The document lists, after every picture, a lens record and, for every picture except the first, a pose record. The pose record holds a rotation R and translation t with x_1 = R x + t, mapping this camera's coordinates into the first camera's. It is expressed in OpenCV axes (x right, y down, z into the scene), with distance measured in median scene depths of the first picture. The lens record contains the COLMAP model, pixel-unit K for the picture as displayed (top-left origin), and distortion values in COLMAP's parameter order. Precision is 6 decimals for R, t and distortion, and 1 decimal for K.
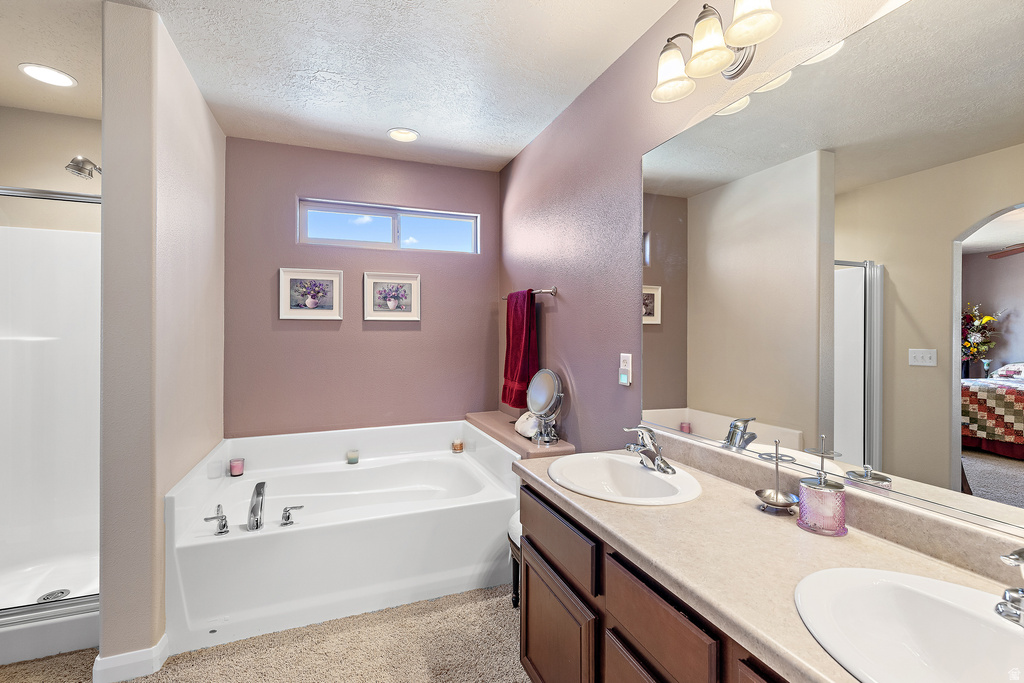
lens RADIAL K [[462.8, 0, 515.7], [0, 462.8, 335.9], [0, 0, 1]] dist [0.004036, -0.000274]
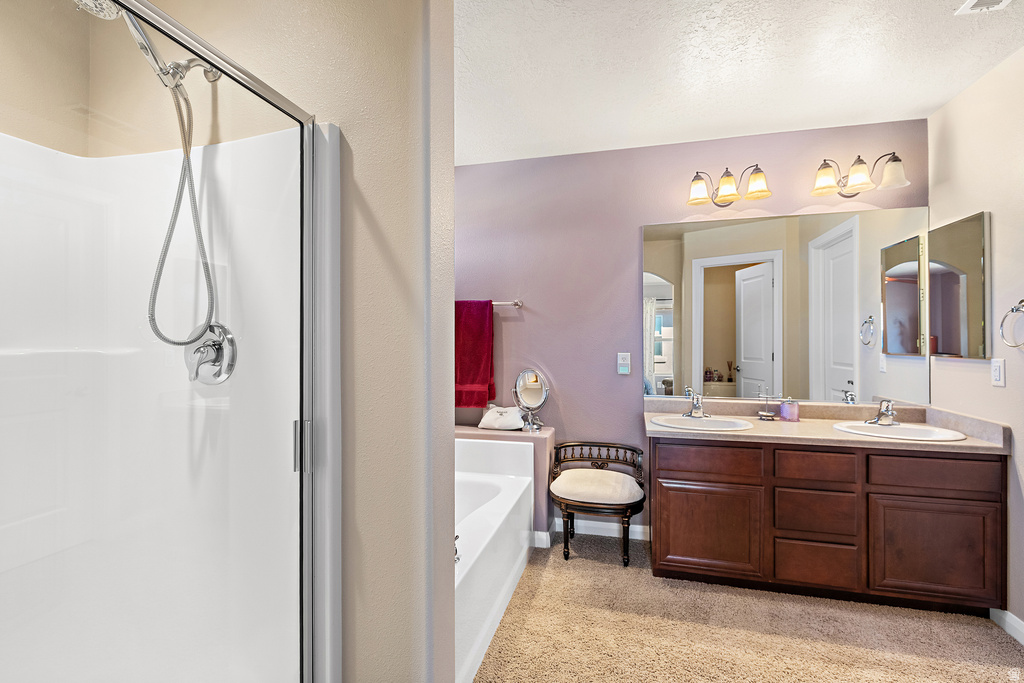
lens RADIAL K [[462.8, 0, 510.8], [0, 462.8, 343.0], [0, 0, 1]] dist [0.004036, -0.000274]
pose [[0.593336, -0.006228, 0.804931, -0.899468], [0.008377, 0.999964, 0.001563, 0.001048], [-0.804912, 0.005816, 0.593366, 0.316559]]
